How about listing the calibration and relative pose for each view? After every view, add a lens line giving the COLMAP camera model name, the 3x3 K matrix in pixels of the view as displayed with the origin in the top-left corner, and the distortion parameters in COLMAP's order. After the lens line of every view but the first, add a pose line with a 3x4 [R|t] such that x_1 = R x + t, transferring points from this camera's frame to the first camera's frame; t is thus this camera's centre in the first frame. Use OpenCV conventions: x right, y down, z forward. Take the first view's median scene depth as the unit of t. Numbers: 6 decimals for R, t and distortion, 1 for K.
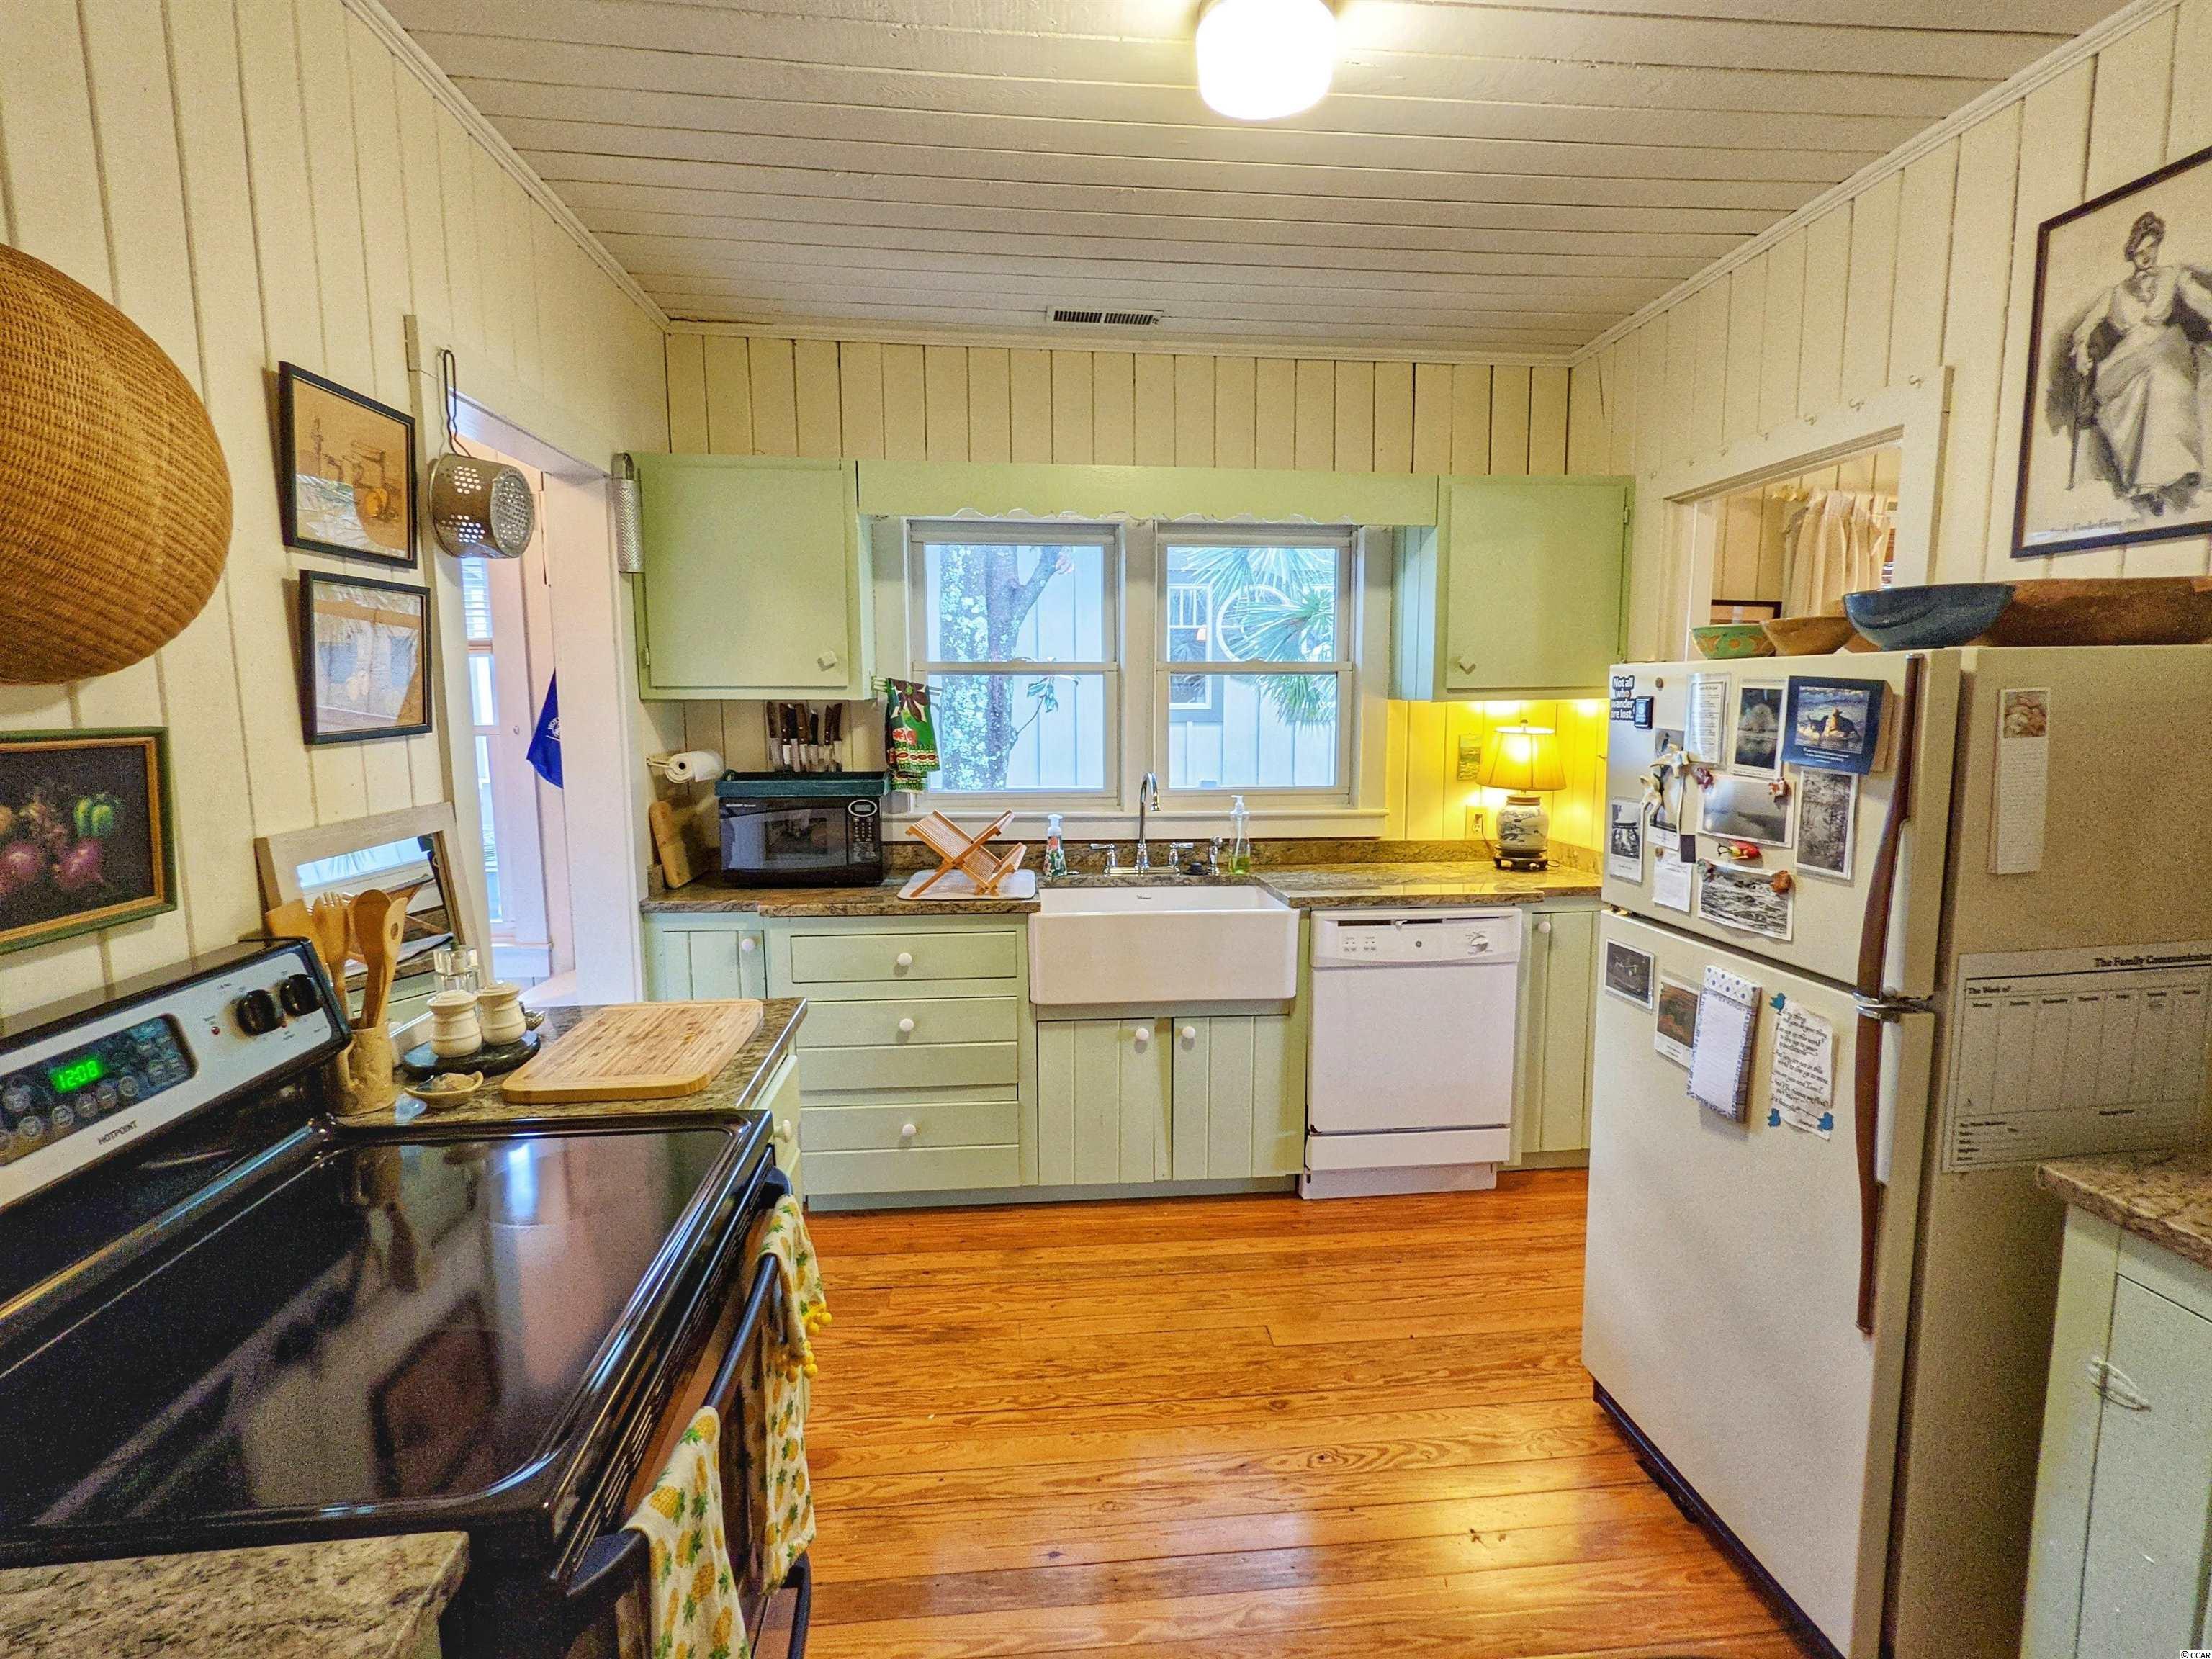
lens RADIAL K [[1063.2, 0, 1102.9], [0, 1063.2, 822.6], [0, 0, 1]] dist [0.000694, 0.002011]
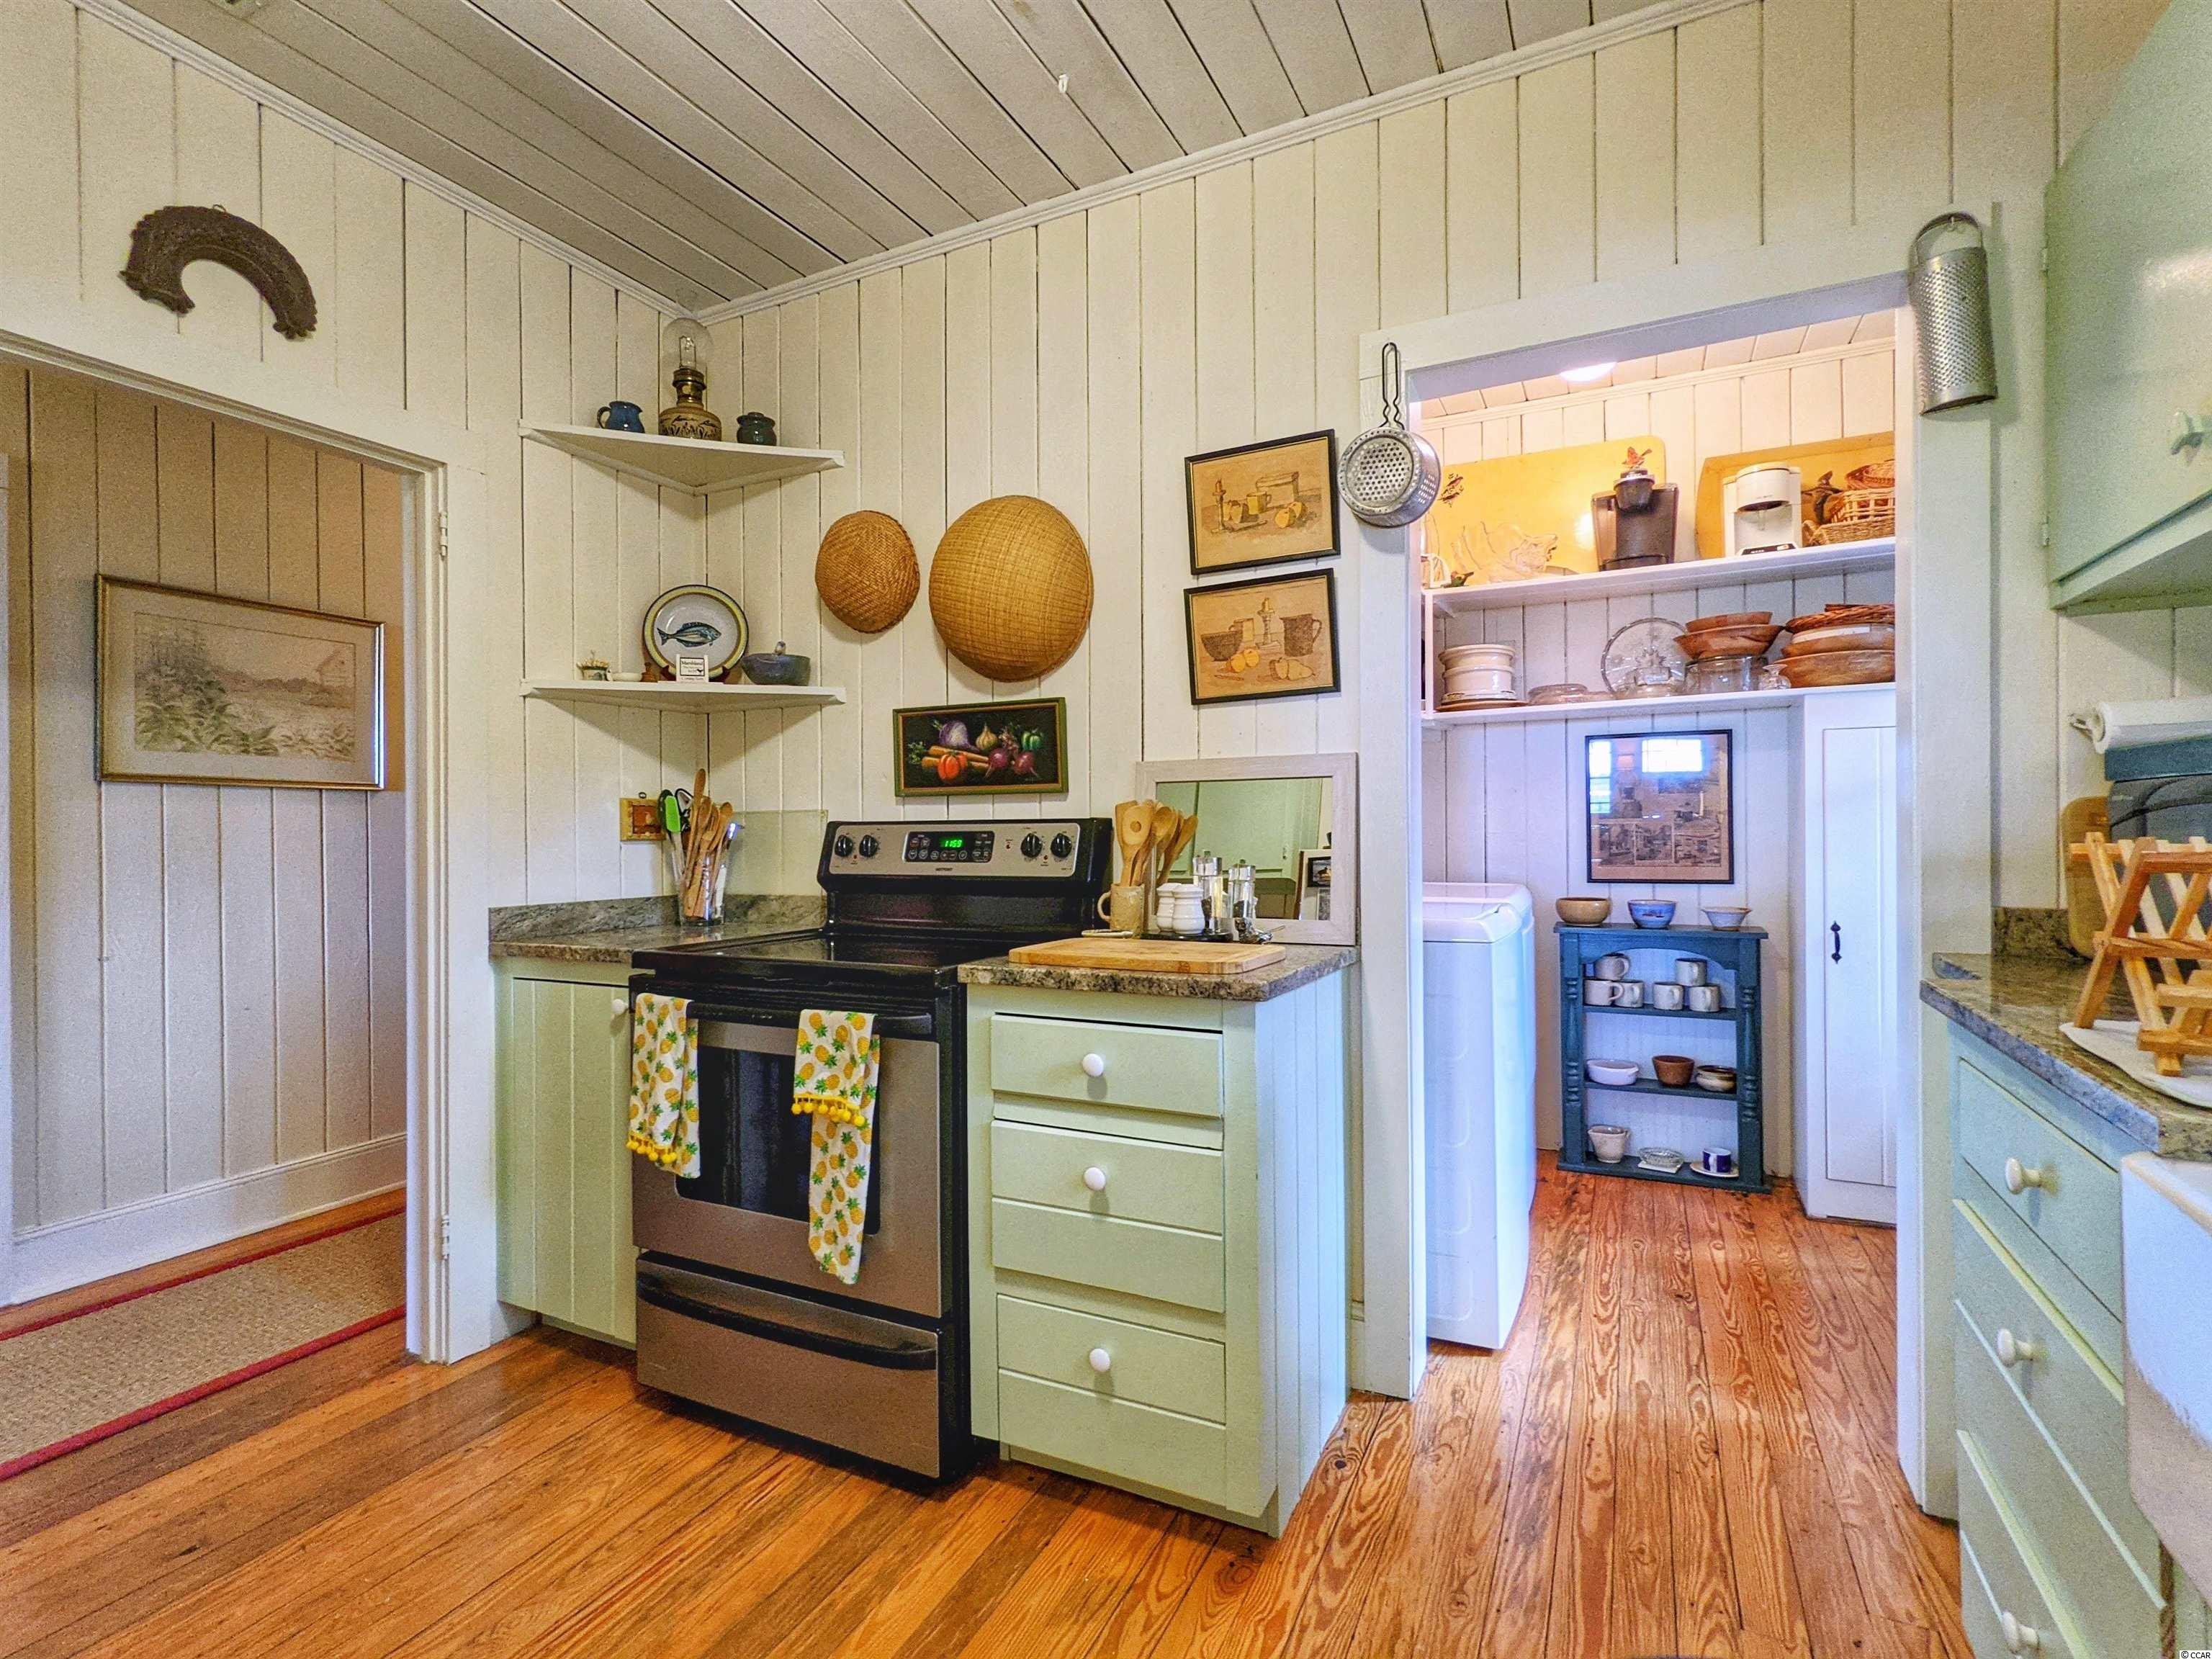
lens RADIAL K [[1063.2, 0, 1104.2], [0, 1063.2, 831.1], [0, 0, 1]] dist [0.000694, 0.002011]
pose [[-0.534990, 0.009989, -0.844799, 0.505093], [-0.089269, 0.993664, 0.068281, 0.009975], [0.840129, 0.111944, -0.530709, 1.477865]]
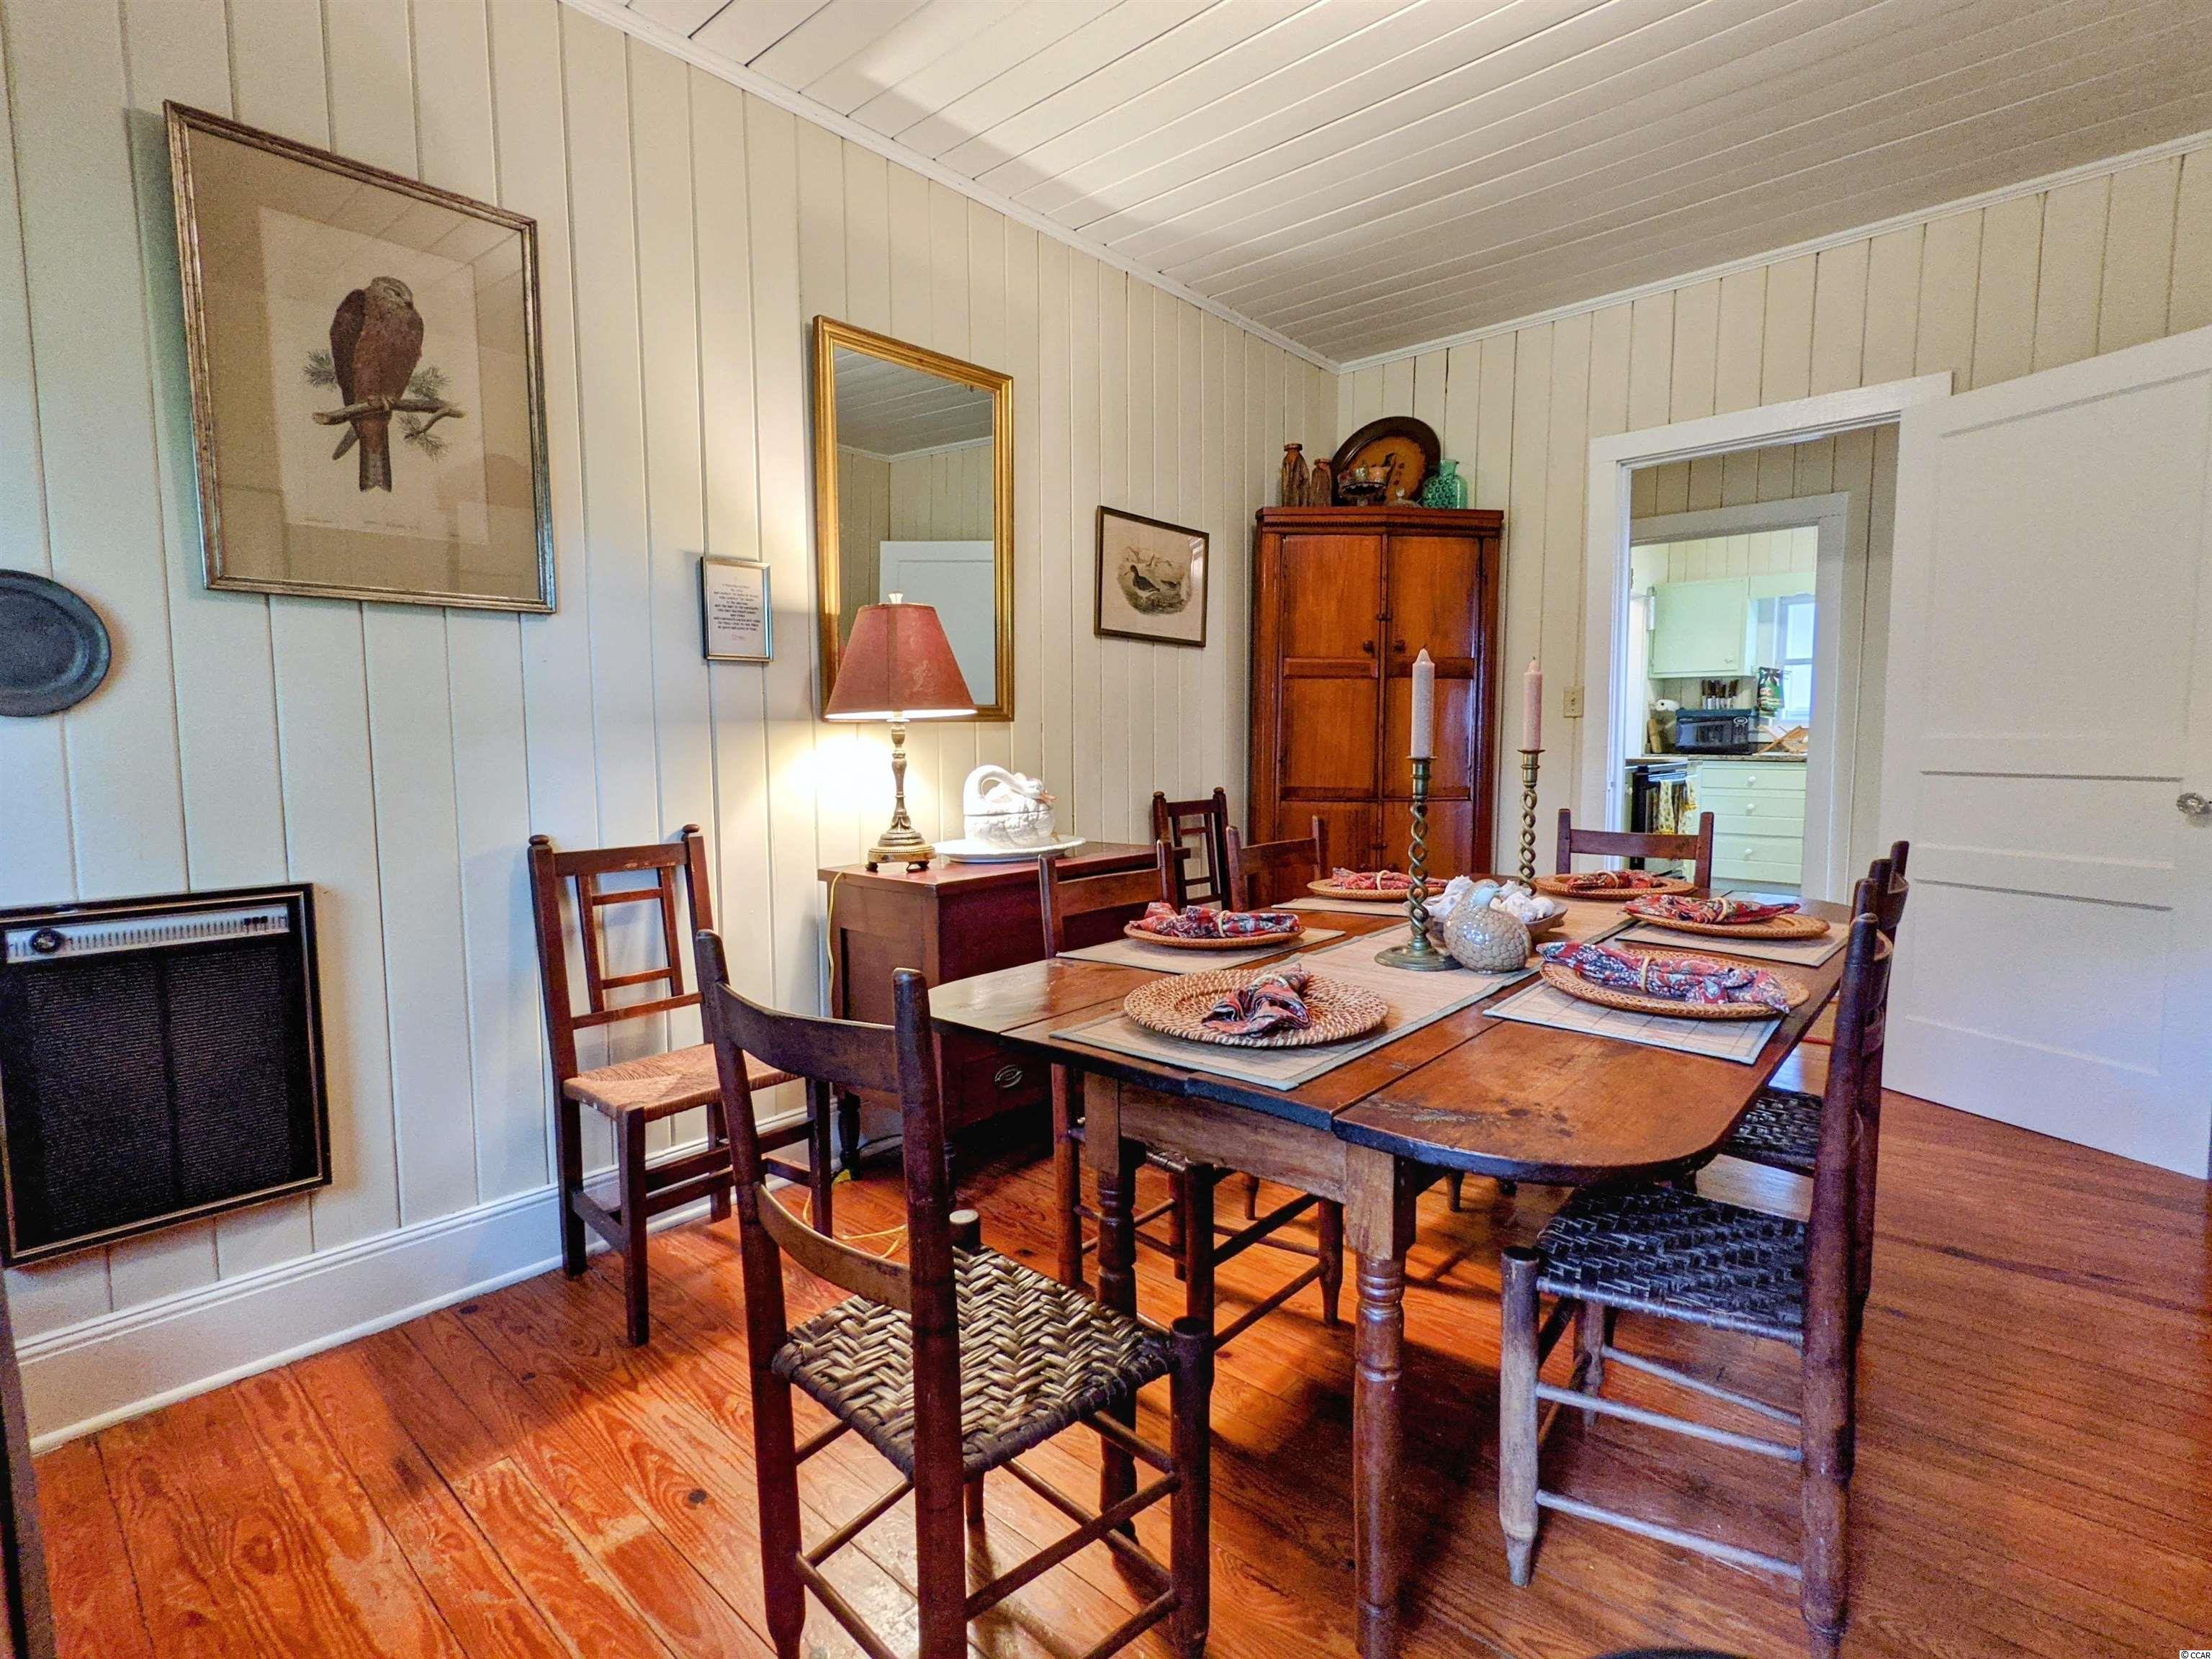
lens RADIAL K [[1063.2, 0, 1103.2], [0, 1063.2, 835.0], [0, 0, 1]] dist [0.000694, 0.002011]
pose [[0.669060, 0.064749, -0.740382, 1.041324], [-0.087973, 0.996094, 0.007613, 0.605991], [0.737983, 0.060040, 0.672143, -2.853983]]
